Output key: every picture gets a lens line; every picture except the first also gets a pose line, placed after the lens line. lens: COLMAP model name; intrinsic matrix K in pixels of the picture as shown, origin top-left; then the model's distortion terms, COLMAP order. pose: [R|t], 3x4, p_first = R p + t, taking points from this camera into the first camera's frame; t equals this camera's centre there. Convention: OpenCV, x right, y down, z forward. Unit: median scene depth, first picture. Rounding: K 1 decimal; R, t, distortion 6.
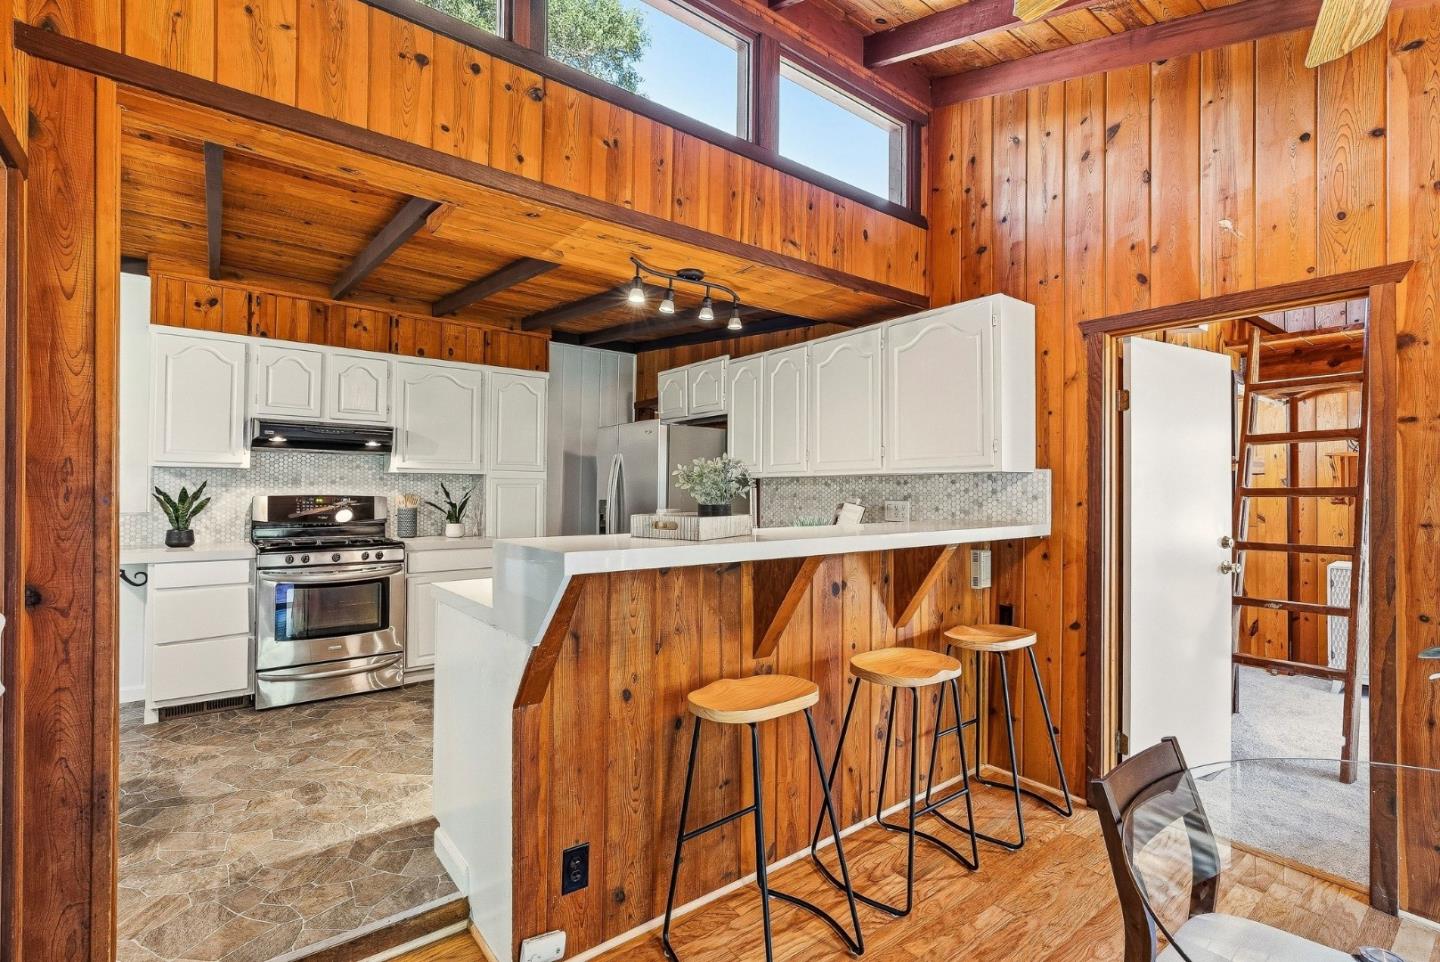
lens RADIAL K [[661.4, 0, 731.3], [0, 661.4, 477.3], [0, 0, 1]] dist [-0.010336, 0.003796]
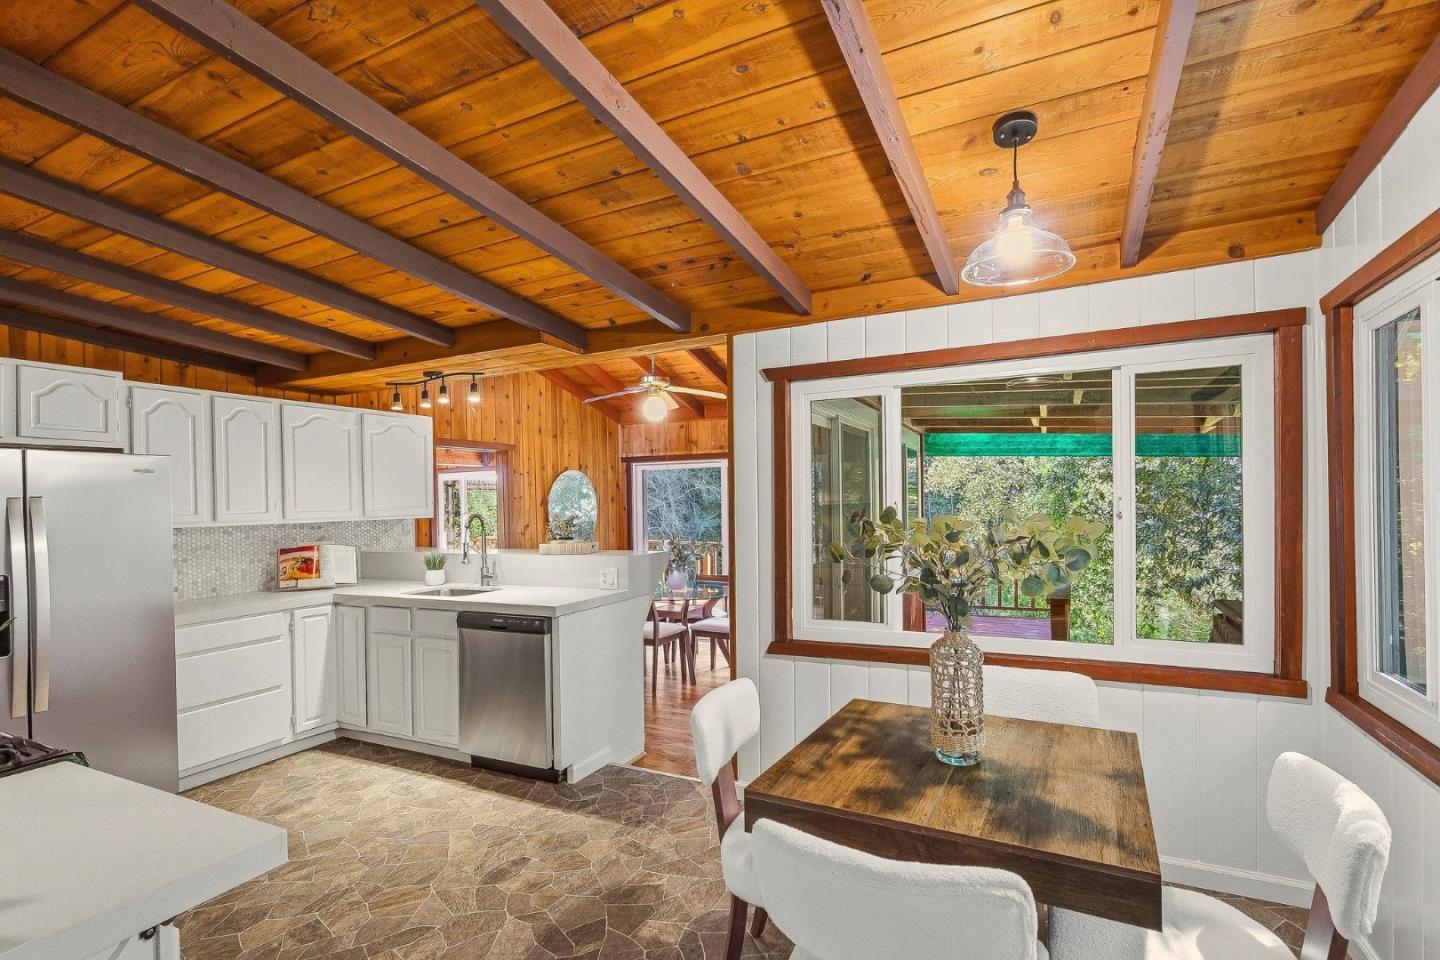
lens RADIAL K [[676.1, 0, 712.7], [0, 676.1, 494.7], [0, 0, 1]] dist [-0.001977, 0.000271]
pose [[-0.411862, 0.015363, 0.911117, -1.238164], [0.004091, 0.999879, -0.015011, -0.032573], [-0.911237, -0.002455, -0.411875, 0.846330]]
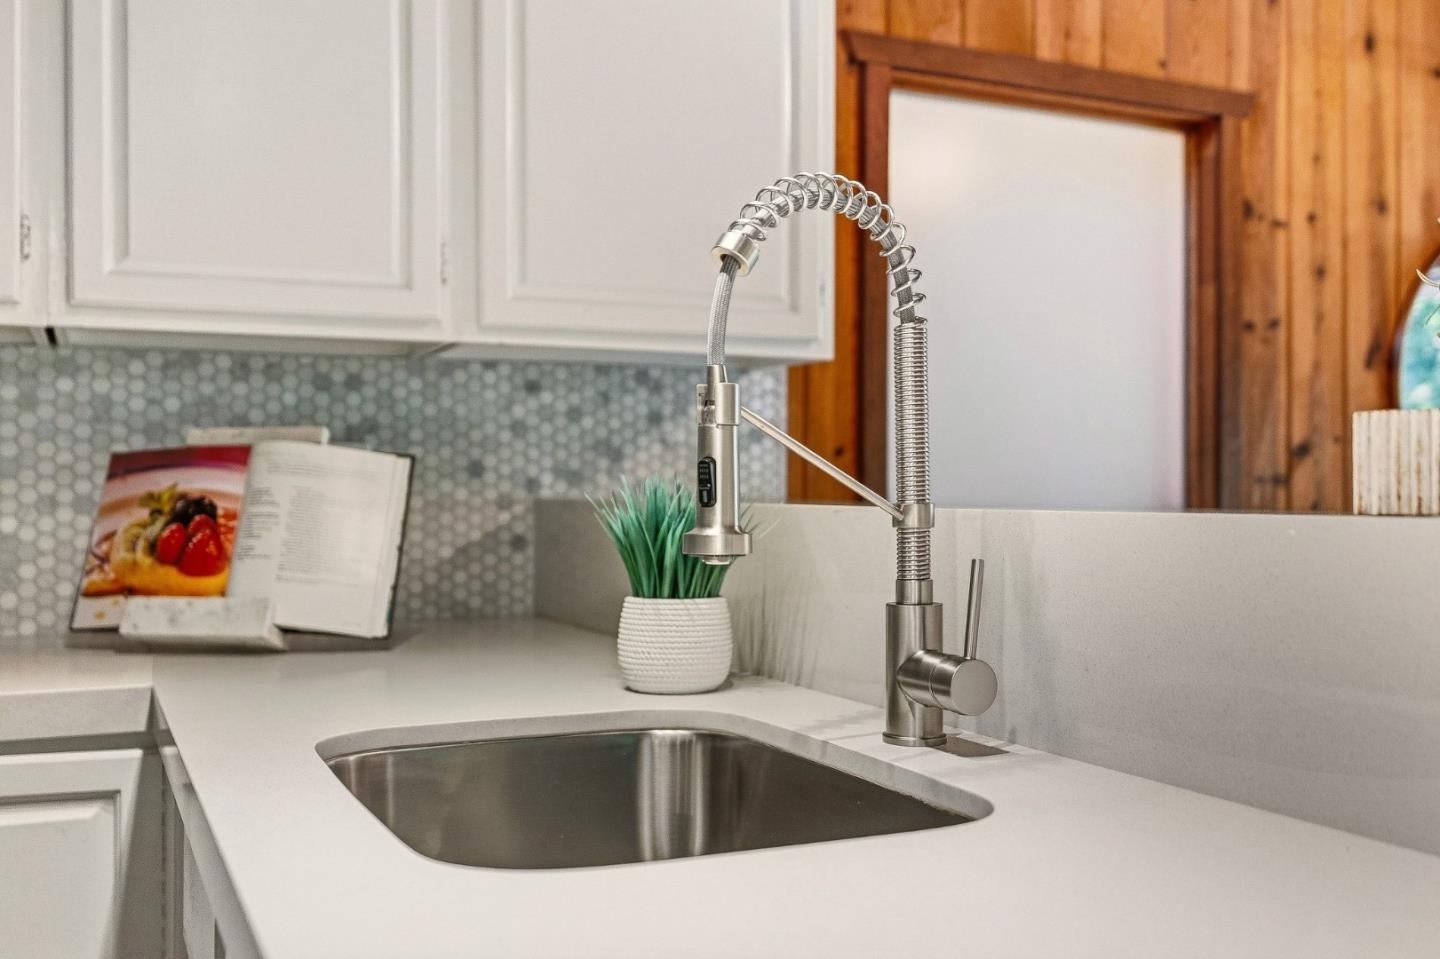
lens RADIAL K [[1401.3, 0, 721.3], [0, 1401.3, 488.8], [0, 0, 1]] dist [-0.001232, 0.000000]
pose [[0.251619, -0.002576, 0.967823, -0.304185], [-0.016563, 0.999839, 0.006967, 0.048550], [-0.967685, -0.017783, 0.251536, 0.681534]]
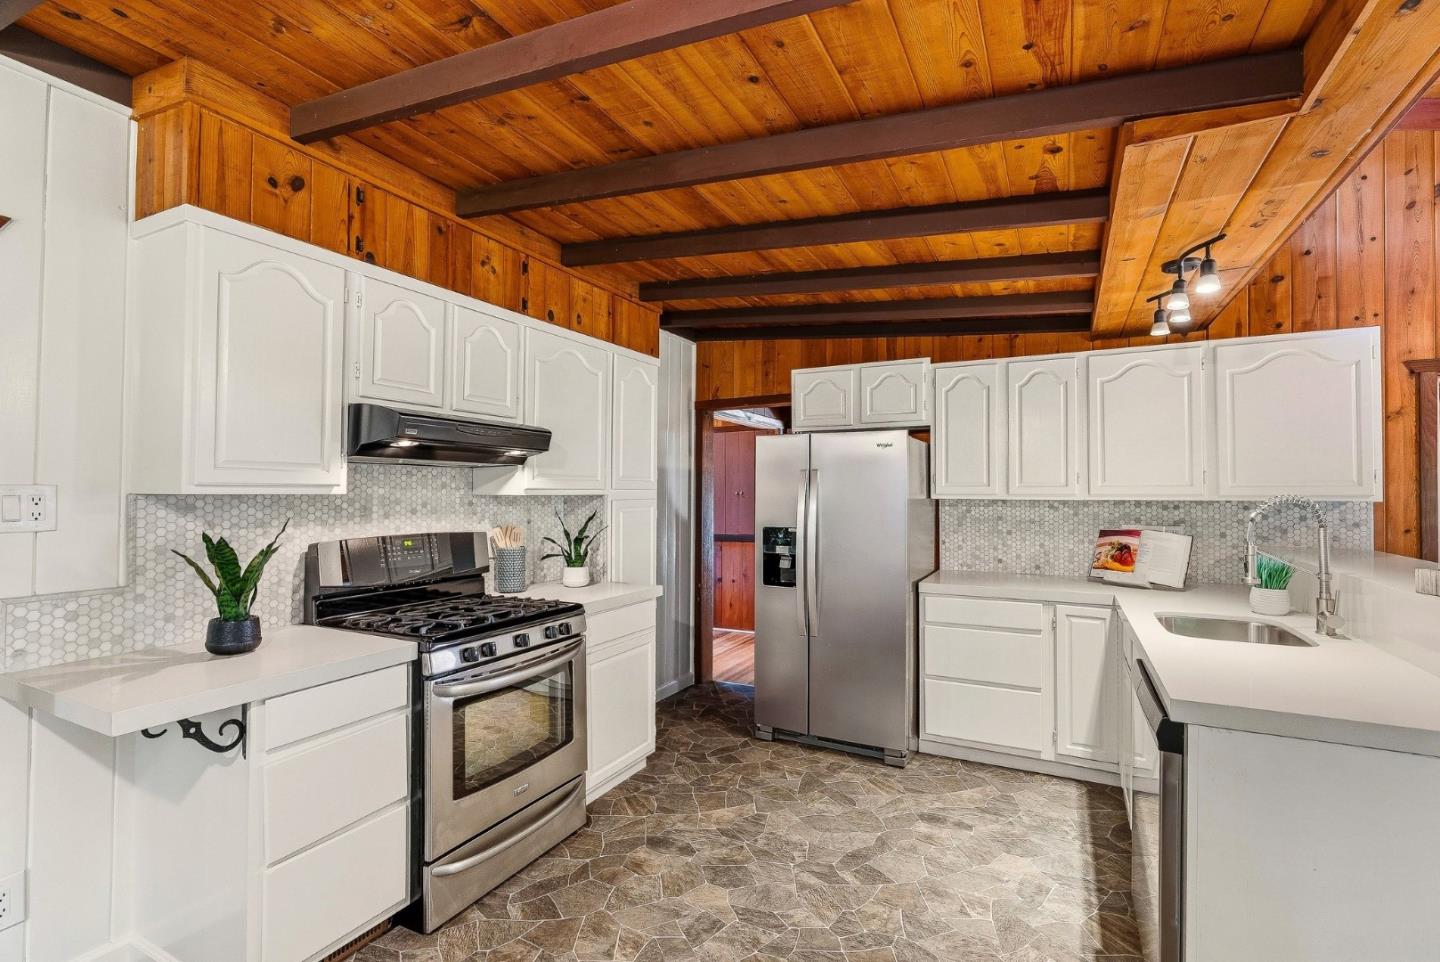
lens RADIAL K [[661.4, 0, 734.4], [0, 661.4, 474.7], [0, 0, 1]] dist [-0.010336, 0.003796]
pose [[0.910124, 0.006625, 0.414283, -0.724622], [-0.005413, 0.999977, -0.004101, -0.032633], [-0.414300, 0.001490, 0.910139, 0.390941]]
